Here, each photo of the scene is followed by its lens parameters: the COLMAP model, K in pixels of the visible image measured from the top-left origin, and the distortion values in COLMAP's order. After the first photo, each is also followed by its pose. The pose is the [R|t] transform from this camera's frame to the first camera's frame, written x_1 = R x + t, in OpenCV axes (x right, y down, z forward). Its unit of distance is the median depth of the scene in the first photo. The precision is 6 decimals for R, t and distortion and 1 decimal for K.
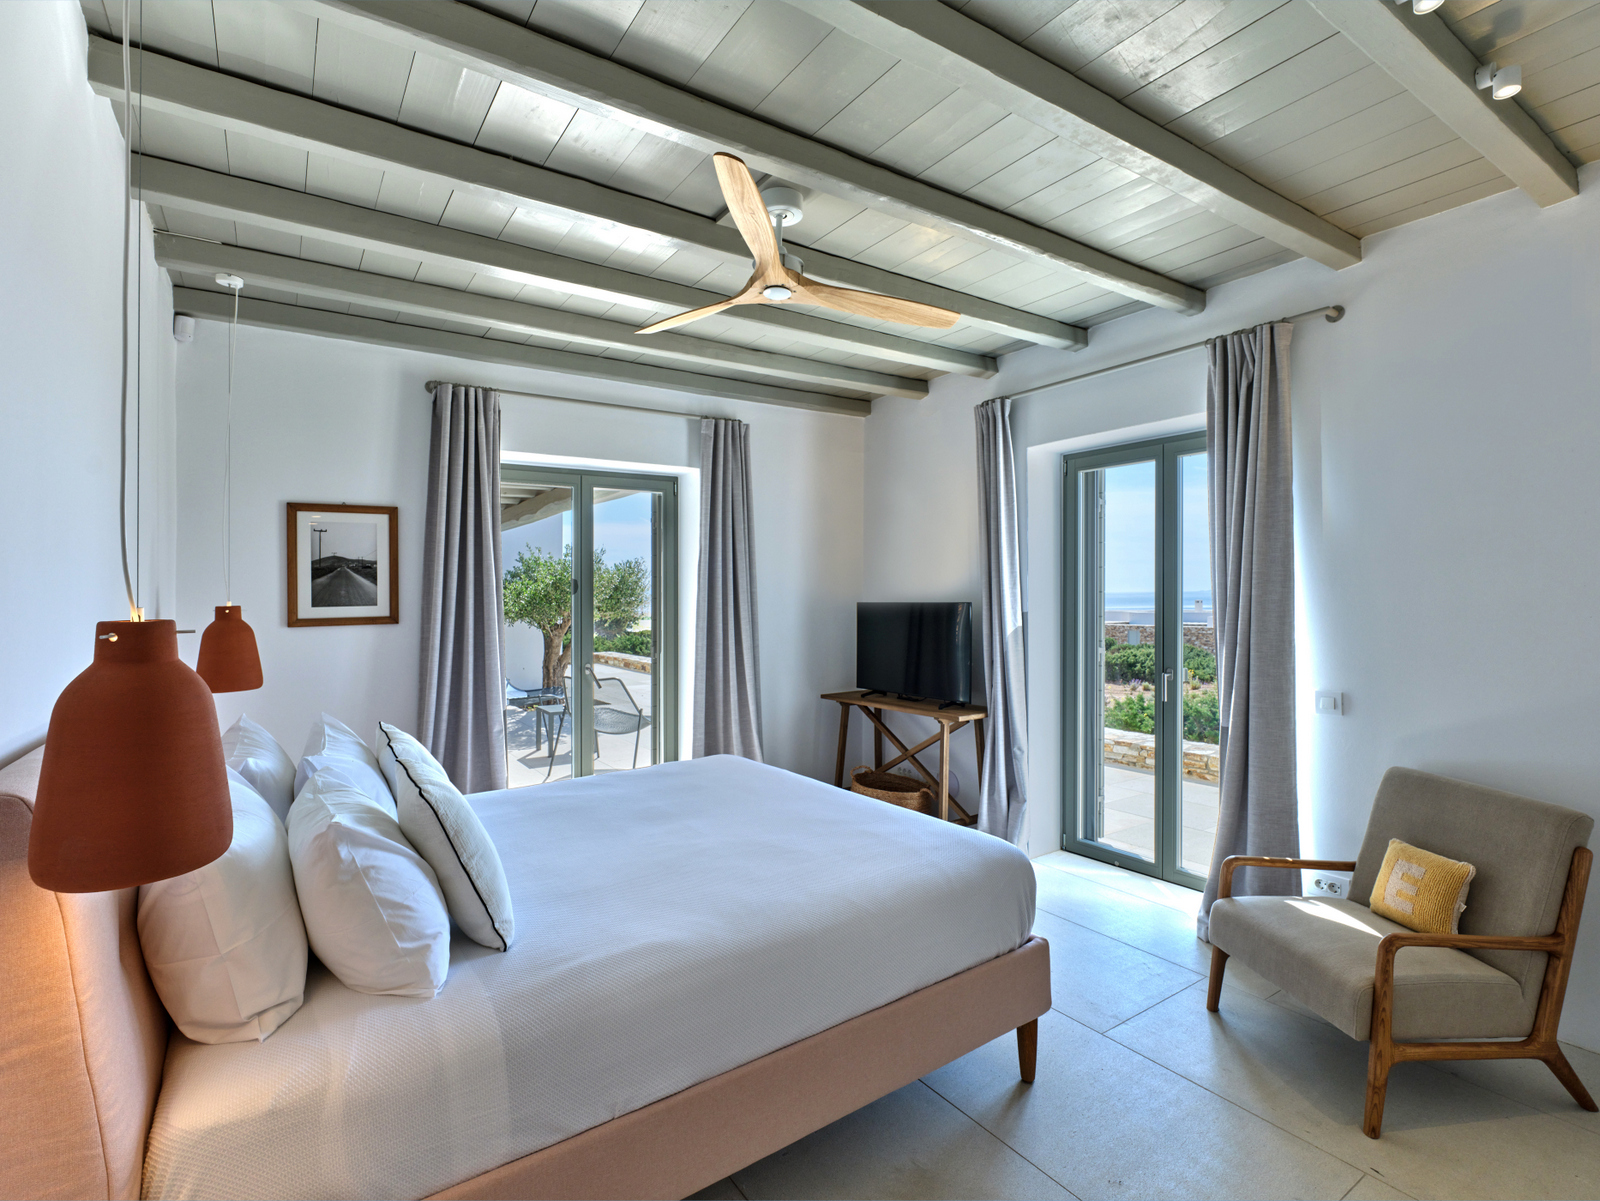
lens RADIAL K [[774.3, 0, 804.0], [0, 774.3, 591.4], [0, 0, 1]] dist [-0.000880, -0.000143]
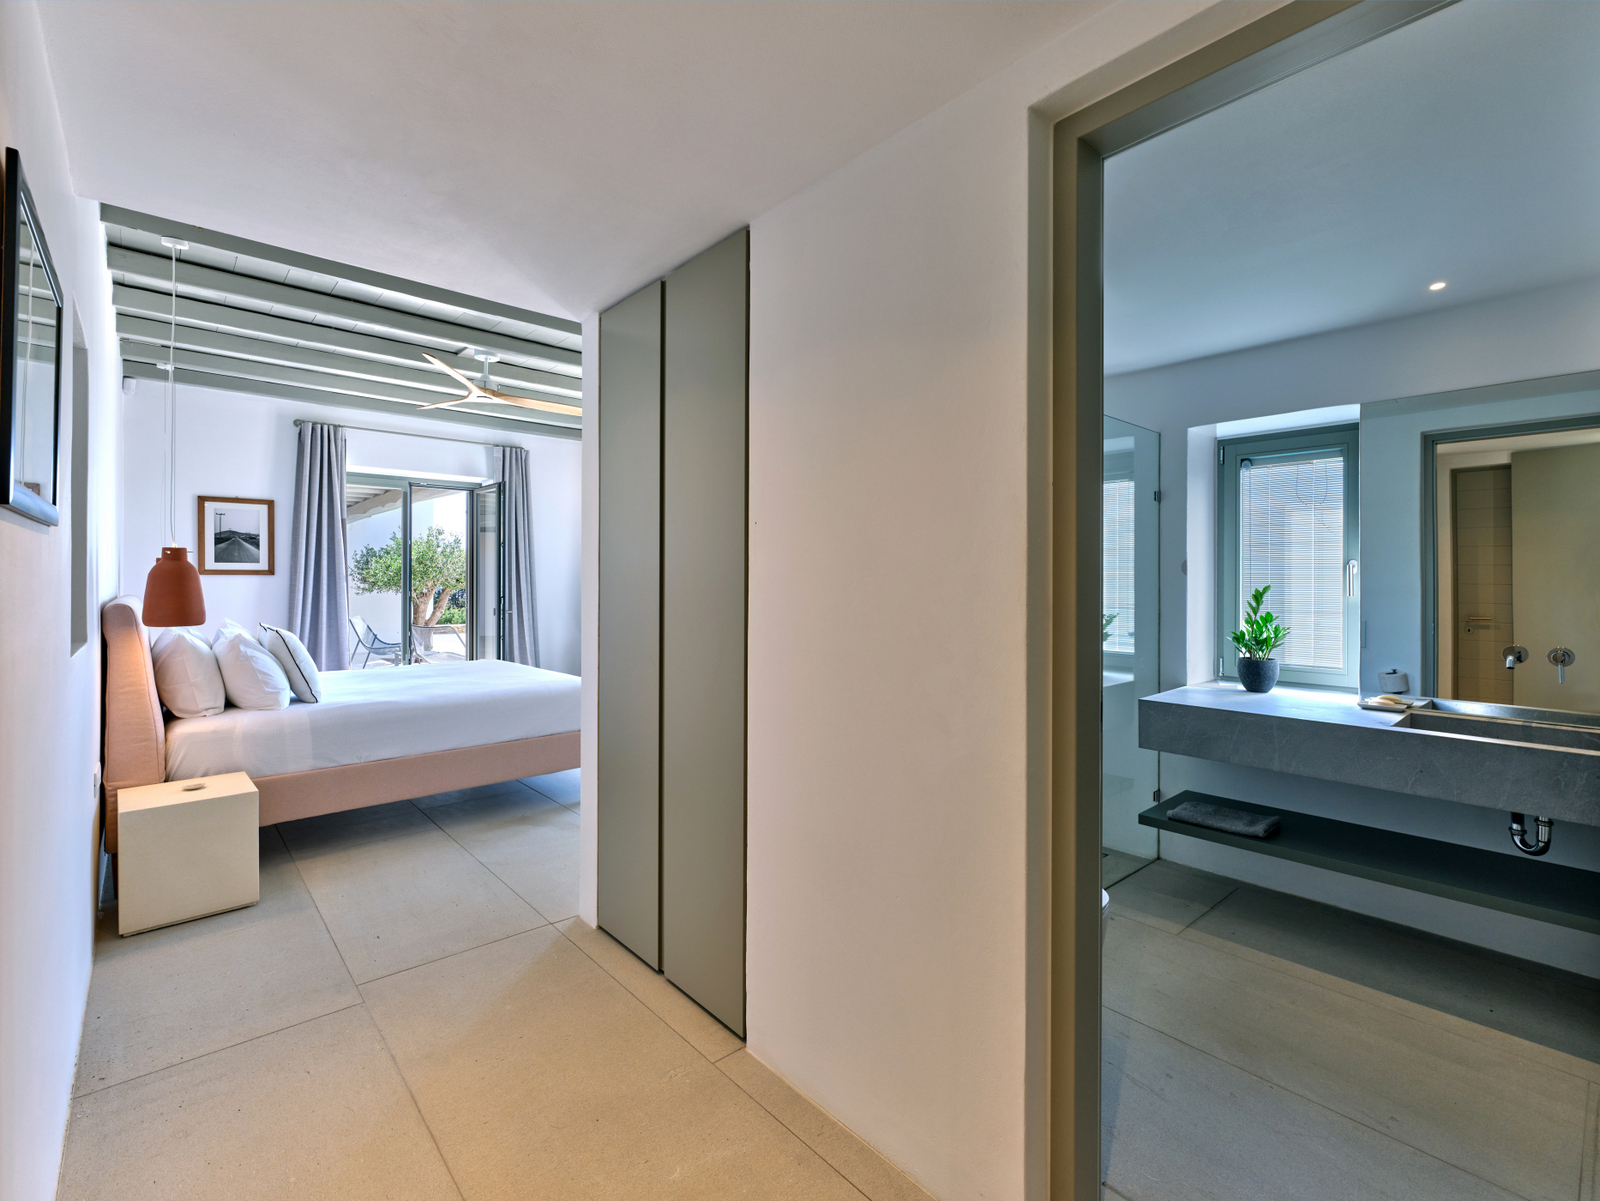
lens RADIAL K [[736.8, 0, 800.0], [0, 736.8, 600.5], [0, 0, 1]] dist [-0.000217, -0.000052]
pose [[0.992111, 0.016704, 0.124245, 0.352819], [-0.020170, 0.999440, 0.026694, 0.032494], [-0.123729, -0.028990, 0.991892, -0.622060]]
